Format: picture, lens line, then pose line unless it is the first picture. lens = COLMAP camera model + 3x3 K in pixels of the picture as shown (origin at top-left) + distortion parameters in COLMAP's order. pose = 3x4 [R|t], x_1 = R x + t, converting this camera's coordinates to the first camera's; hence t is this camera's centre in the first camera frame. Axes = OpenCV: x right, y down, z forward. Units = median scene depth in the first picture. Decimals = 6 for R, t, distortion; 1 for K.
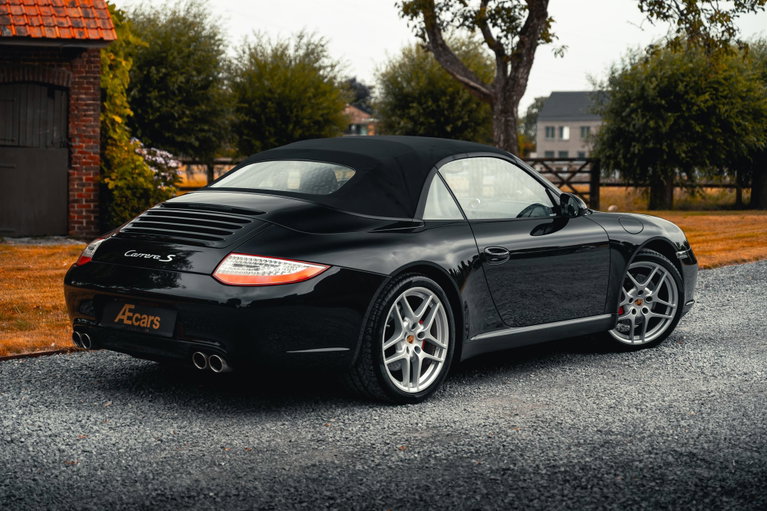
lens RADIAL K [[1514.6, 0, 381.5], [0, 1514.6, 252.8], [0, 0, 1]] dist [-0.023383, 0.000000]
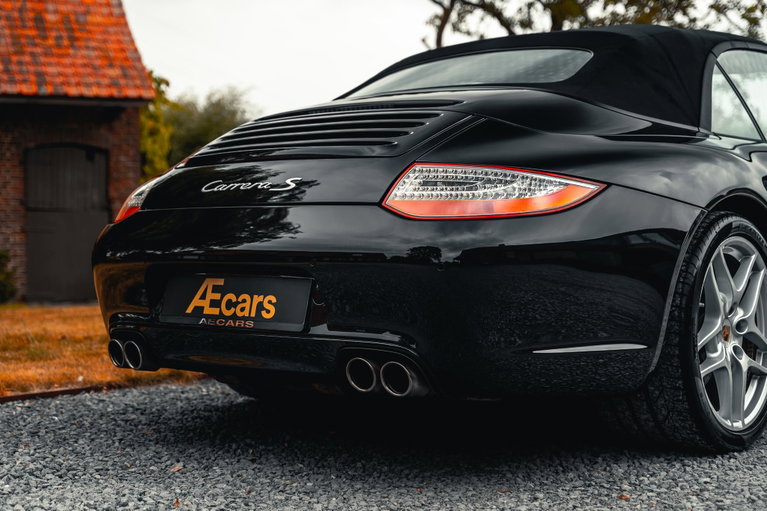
lens RADIAL K [[1327.6, 0, 385.2], [0, 1327.6, 254.2], [0, 0, 1]] dist [-0.011901, 0.000000]
pose [[0.999580, -0.028965, -0.000323, -0.099750], [0.028896, 0.997838, -0.059027, 0.051757], [0.002032, 0.058993, 0.998256, 0.503077]]
